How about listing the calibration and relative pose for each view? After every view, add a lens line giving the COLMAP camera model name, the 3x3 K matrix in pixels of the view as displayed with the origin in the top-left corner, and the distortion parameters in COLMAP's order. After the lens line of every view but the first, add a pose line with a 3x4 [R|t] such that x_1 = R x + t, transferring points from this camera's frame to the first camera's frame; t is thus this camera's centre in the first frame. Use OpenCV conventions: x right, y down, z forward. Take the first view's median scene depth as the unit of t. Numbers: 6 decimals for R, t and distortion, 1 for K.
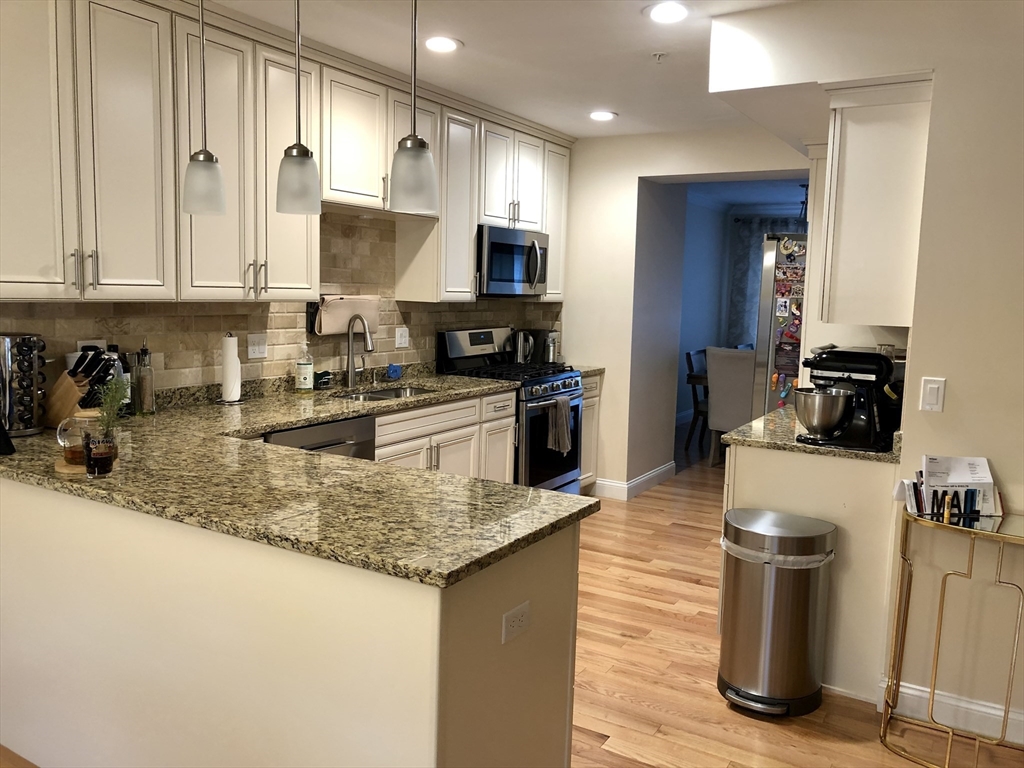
lens RADIAL K [[823.4, 0, 511.1], [0, 823.4, 385.4], [0, 0, 1]] dist [-0.005296, -0.000844]
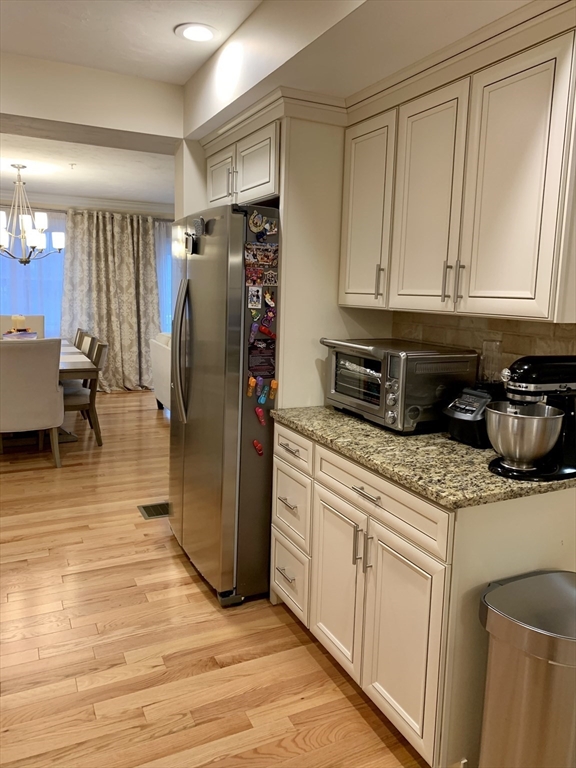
lens RADIAL K [[581.0, 0, 288.1], [0, 581.0, 379.3], [0, 0, 1]] dist [0.038875, -0.002660]
pose [[0.549883, -0.141960, 0.823089, -0.148005], [0.088424, 0.989807, 0.111640, -0.076021], [-0.830548, 0.011392, 0.556831, 0.648831]]
